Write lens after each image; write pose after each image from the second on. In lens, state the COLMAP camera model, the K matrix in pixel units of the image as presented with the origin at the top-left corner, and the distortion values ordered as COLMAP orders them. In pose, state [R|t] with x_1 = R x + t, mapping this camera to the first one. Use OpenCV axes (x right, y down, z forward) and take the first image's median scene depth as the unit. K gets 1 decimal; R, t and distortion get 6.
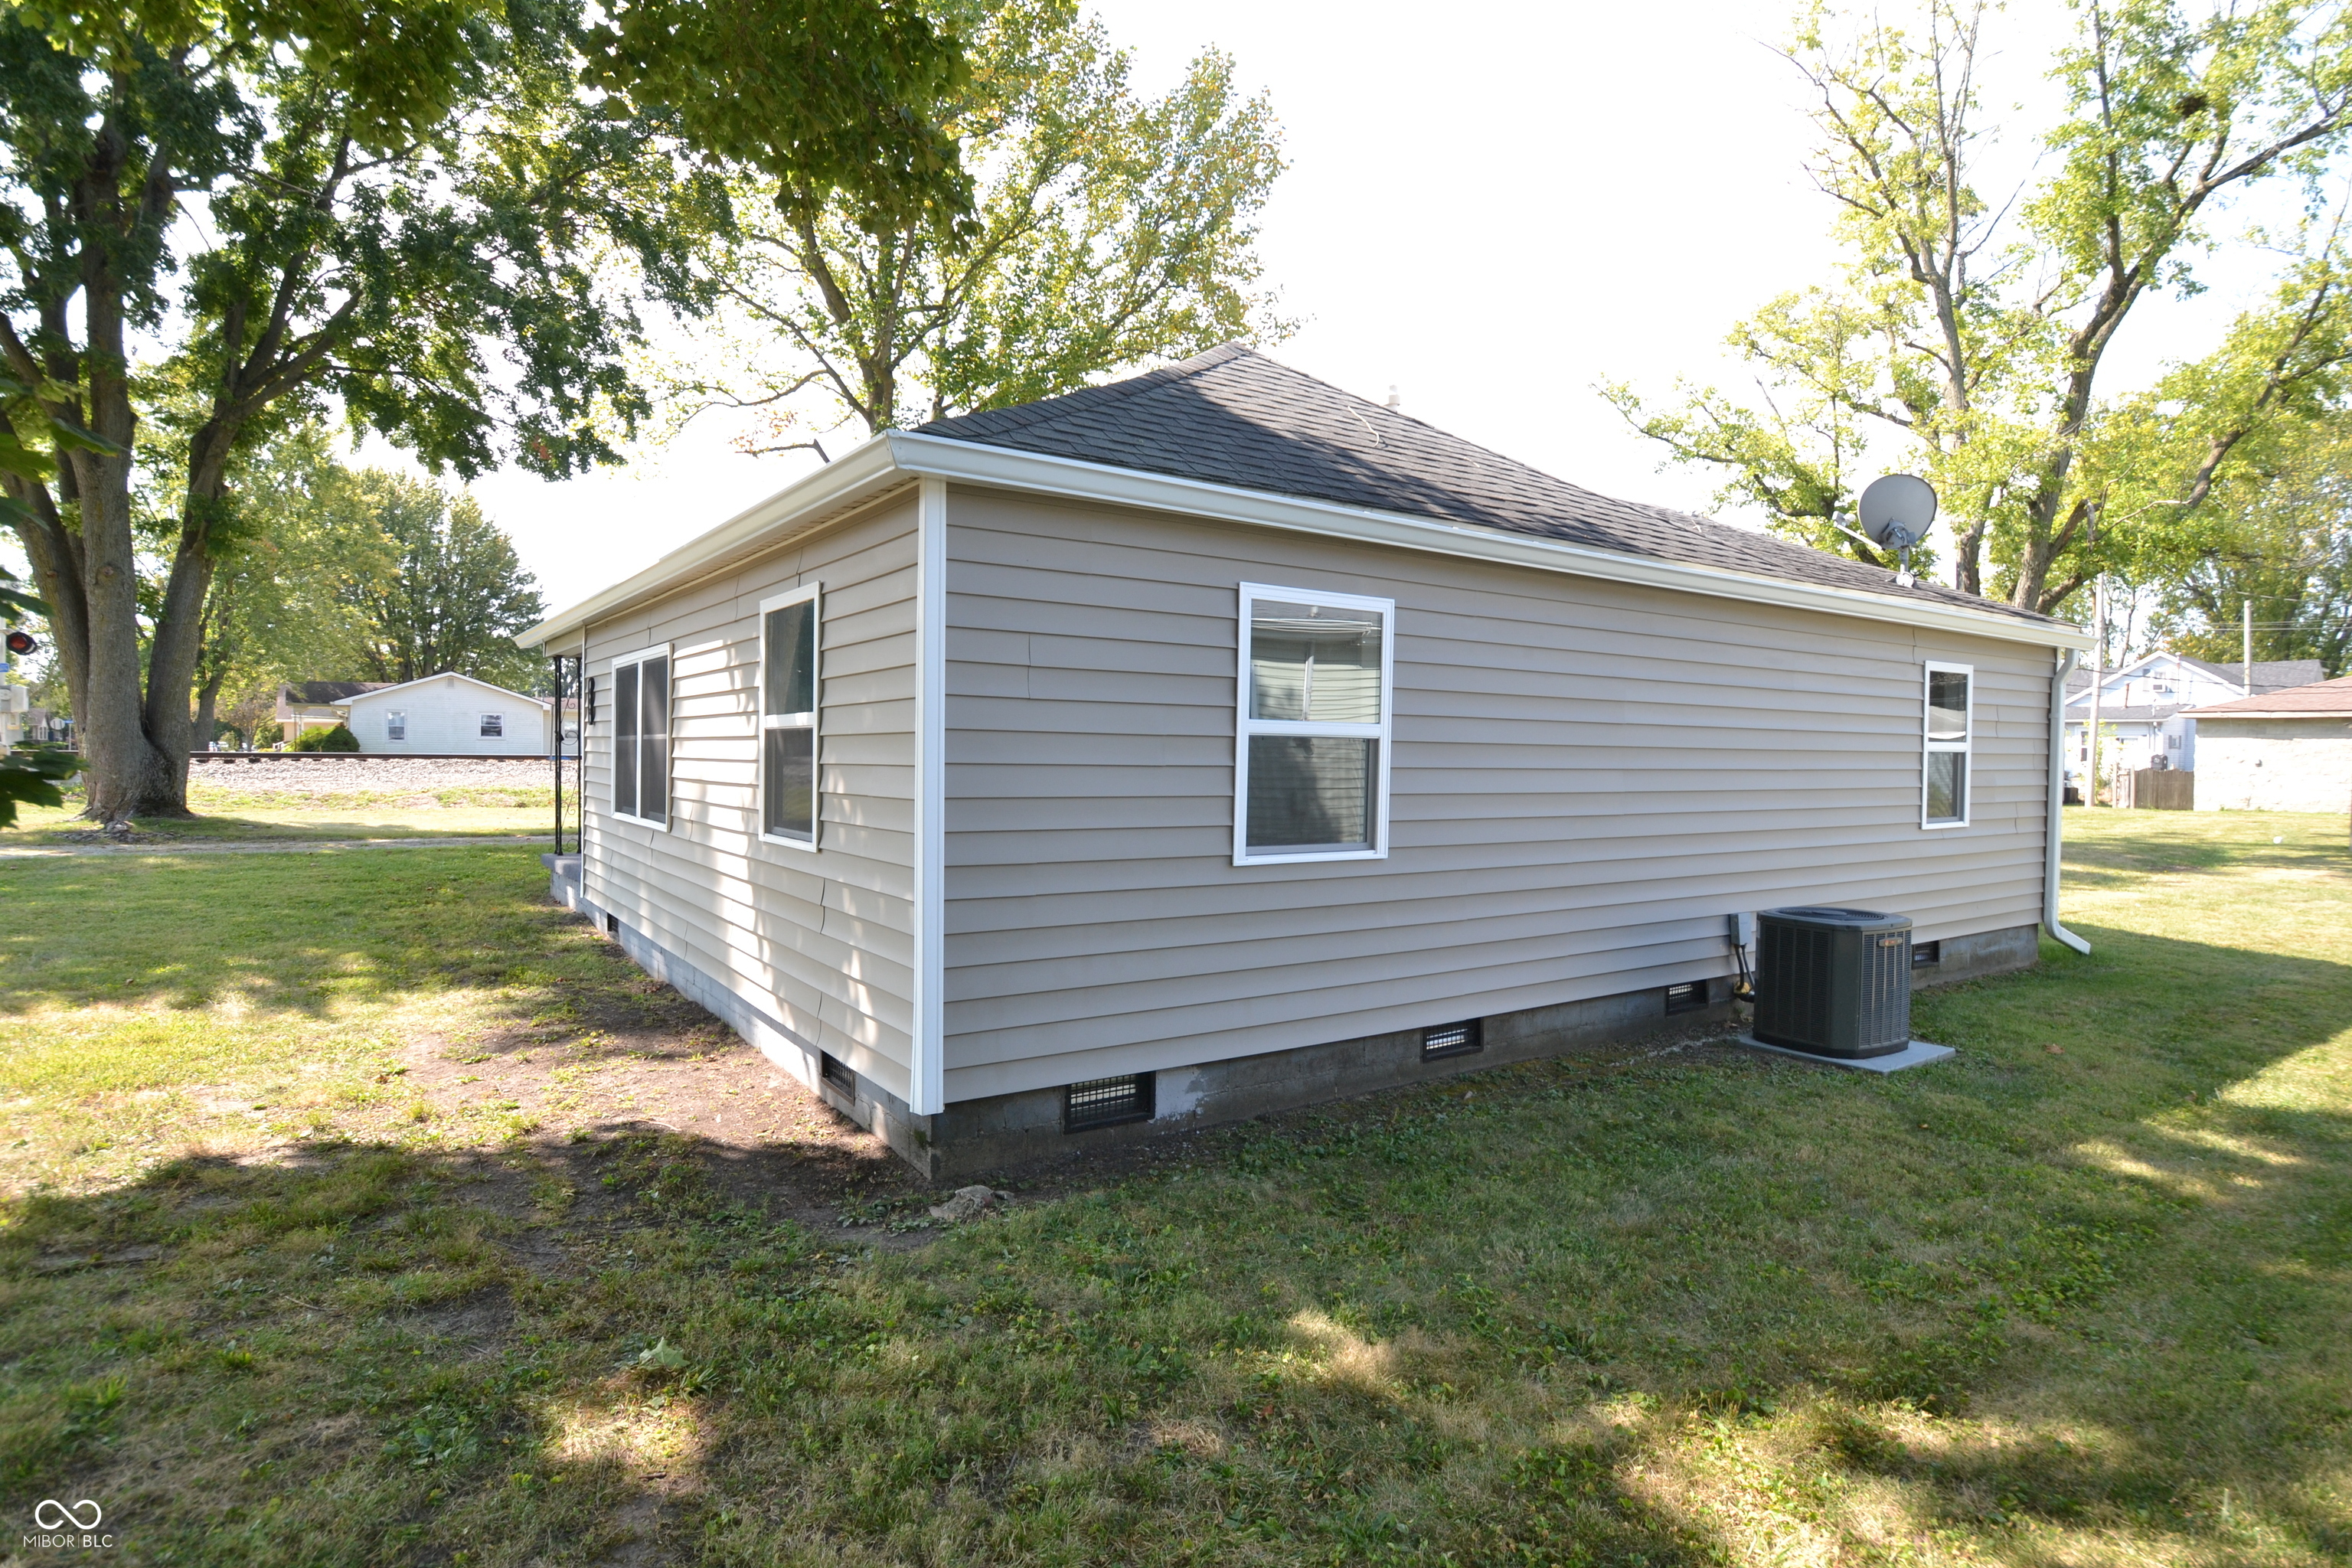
lens RADIAL K [[1228.2, 0, 1173.3], [0, 1228.2, 775.7], [0, 0, 1]] dist [0.002192, -0.013182]
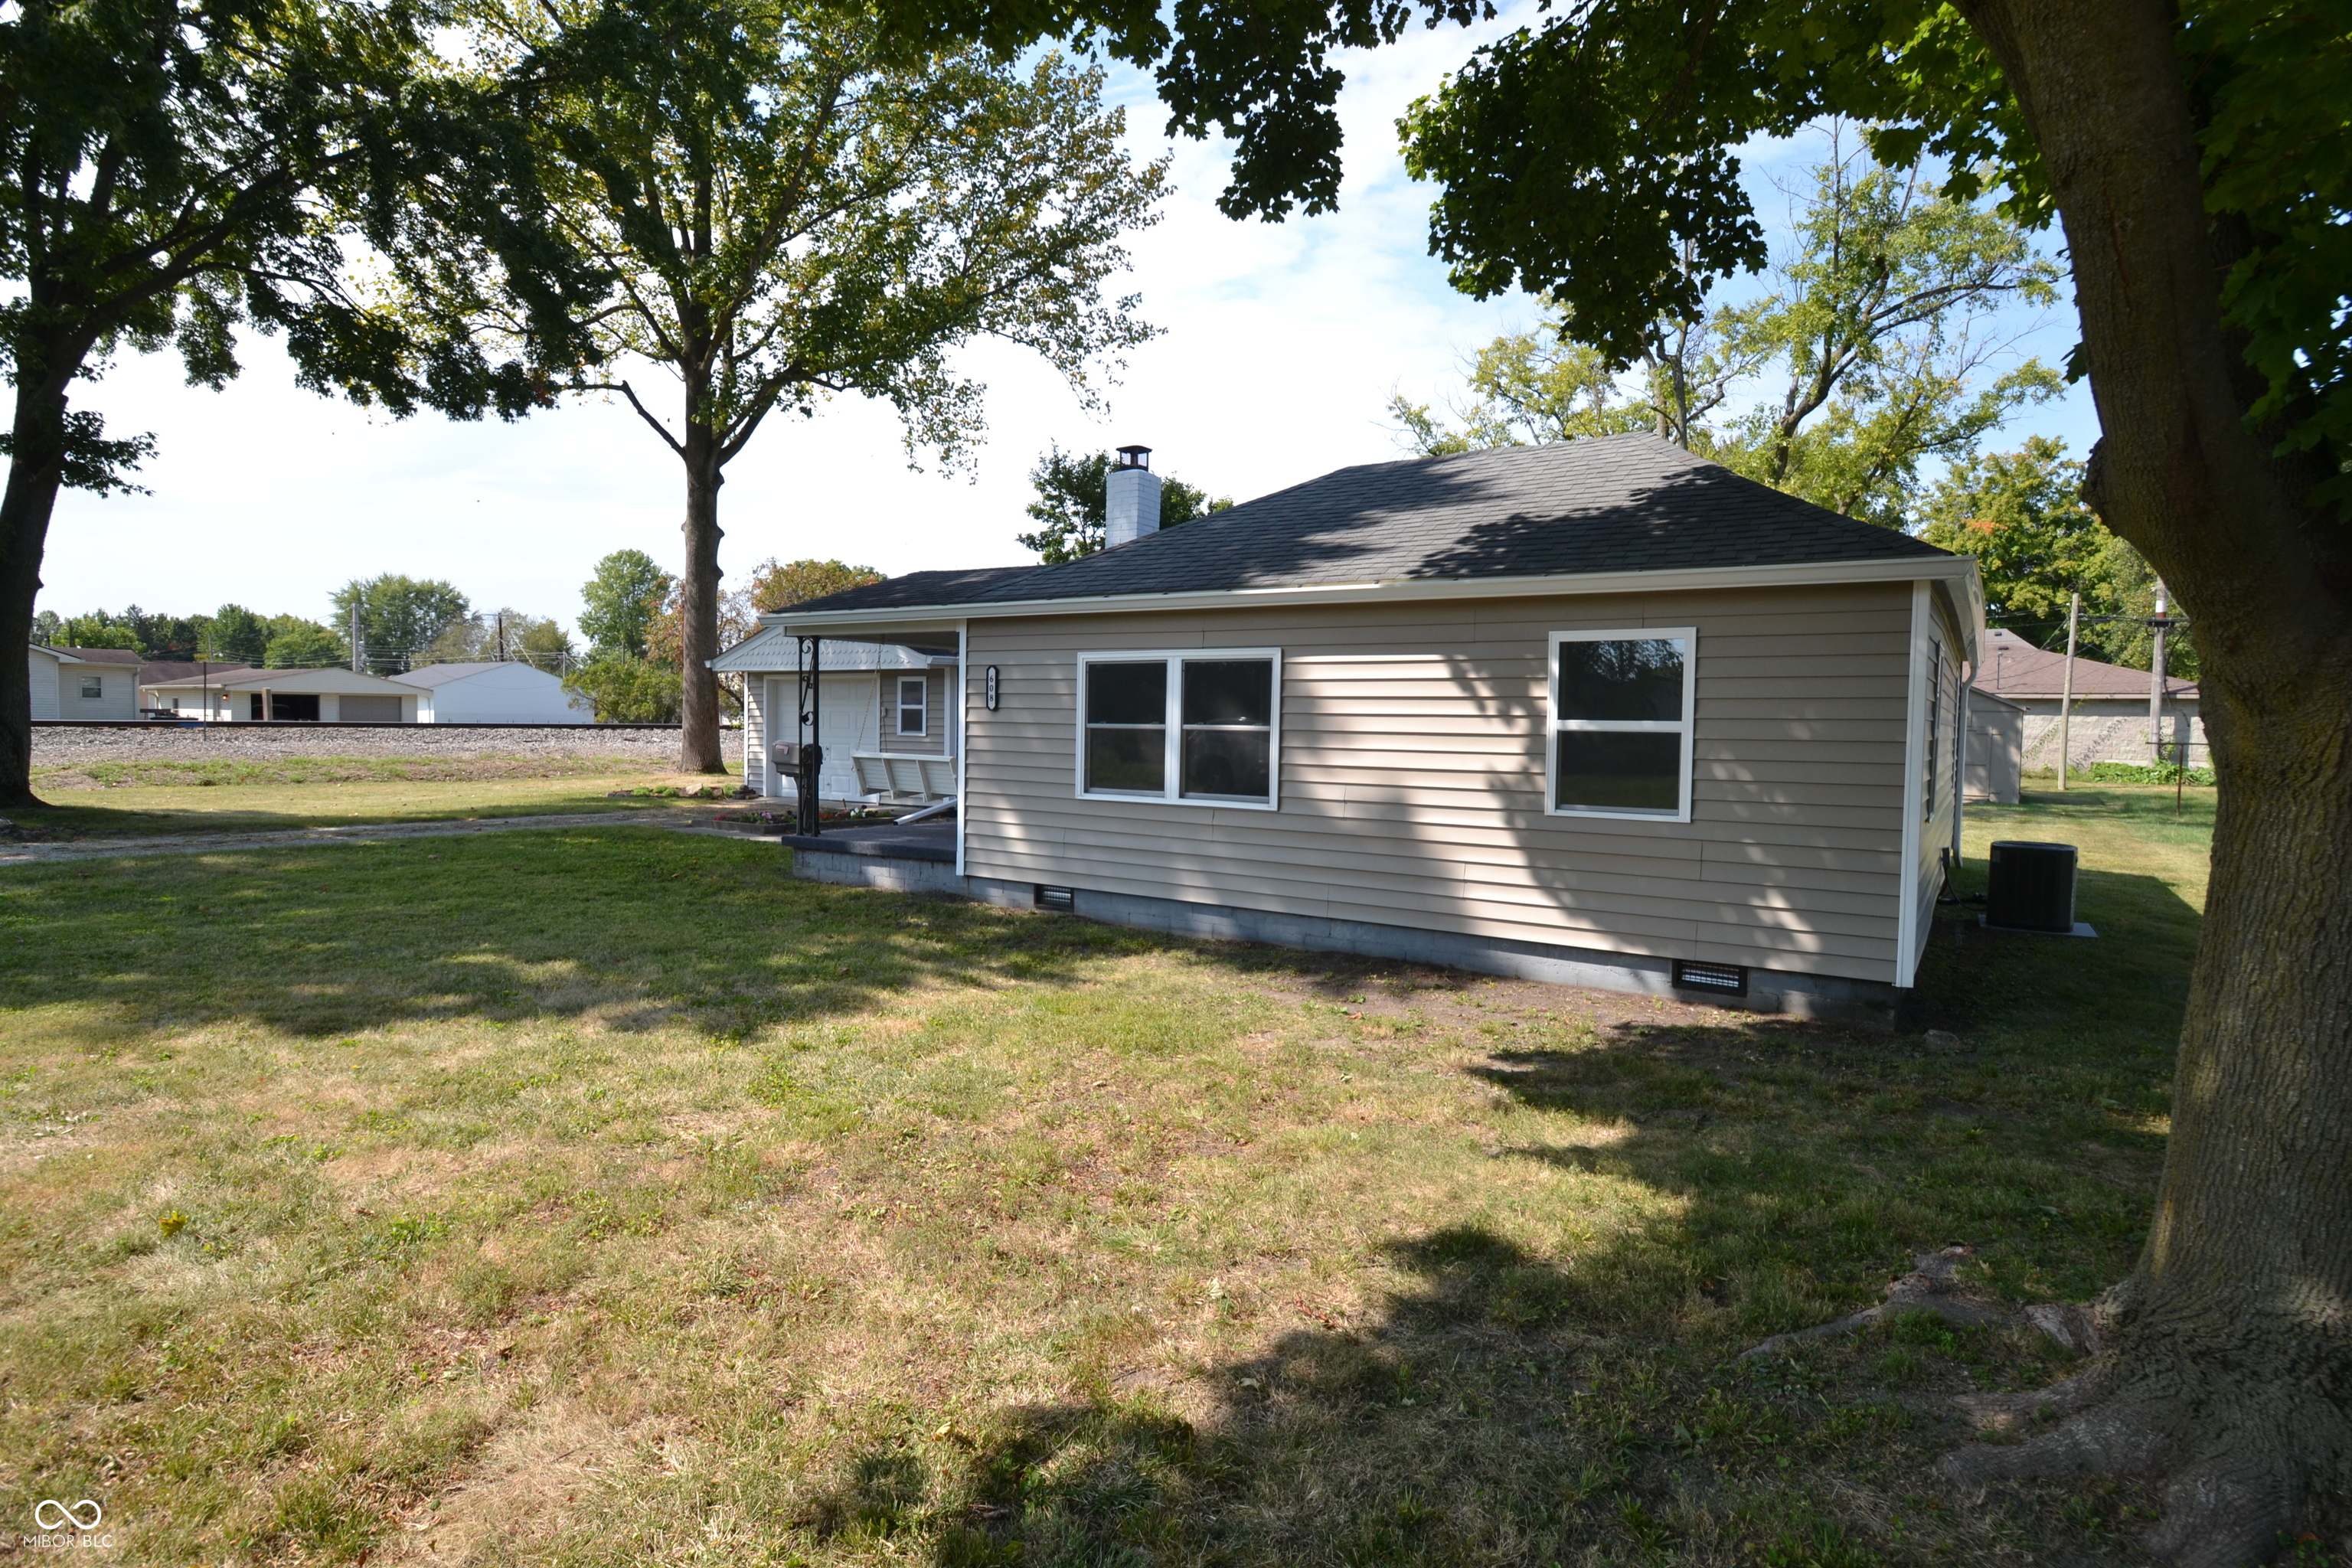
lens RADIAL K [[1228.2, 0, 1173.3], [0, 1228.2, 775.7], [0, 0, 1]] dist [0.002192, -0.013182]
pose [[0.930548, -0.017489, 0.365752, -0.422224], [0.004743, 0.999351, 0.035720, -0.014508], [-0.366139, -0.031505, 0.930027, -0.031441]]
